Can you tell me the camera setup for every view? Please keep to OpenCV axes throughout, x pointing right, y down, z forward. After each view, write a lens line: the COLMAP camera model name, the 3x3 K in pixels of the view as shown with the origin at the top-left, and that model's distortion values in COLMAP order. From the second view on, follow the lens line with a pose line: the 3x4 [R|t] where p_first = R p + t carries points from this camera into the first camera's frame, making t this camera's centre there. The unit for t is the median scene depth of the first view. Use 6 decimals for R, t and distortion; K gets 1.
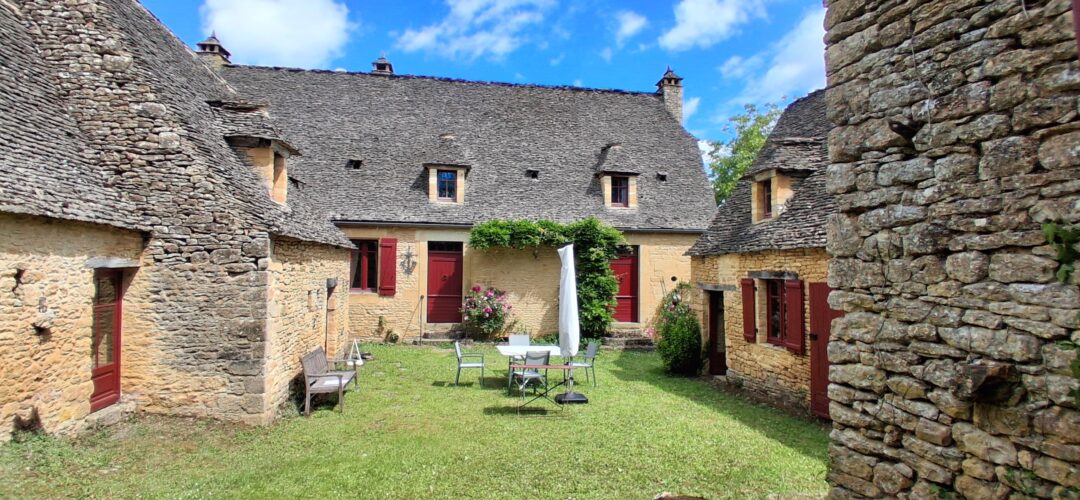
lens RADIAL K [[540.9, 0, 544.9], [0, 540.9, 251.1], [0, 0, 1]] dist [0.010414, -0.052091]
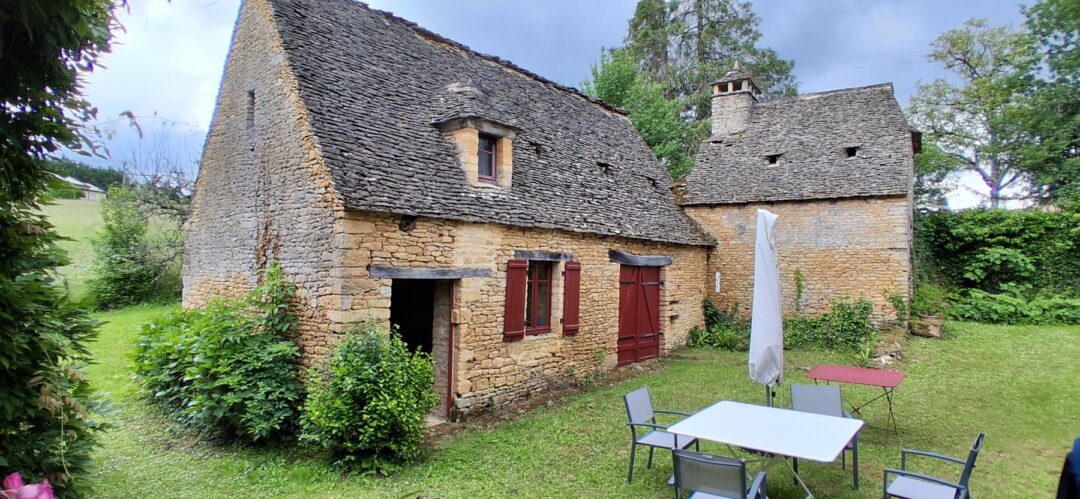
lens RADIAL K [[540.9, 0, 544.9], [0, 540.9, 250.6], [0, 0, 1]] dist [0.010414, -0.052091]
pose [[-0.649984, 0.011846, 0.759855, -0.327295], [-0.047824, 0.997259, -0.056455, 0.106077], [-0.758441, -0.073034, -0.647636, 1.964734]]
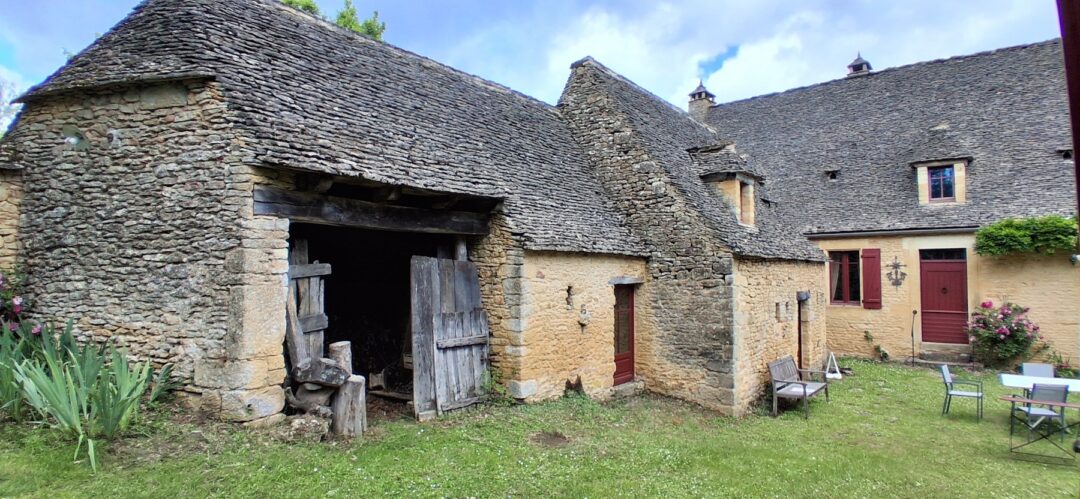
lens RADIAL K [[540.9, 0, 544.9], [0, 540.9, 250.6], [0, 0, 1]] dist [0.010414, -0.052091]
pose [[0.643789, -0.047061, -0.763754, 0.120874], [0.032151, 0.998889, -0.034449, -0.011278], [0.764527, -0.002377, 0.644587, -0.073615]]
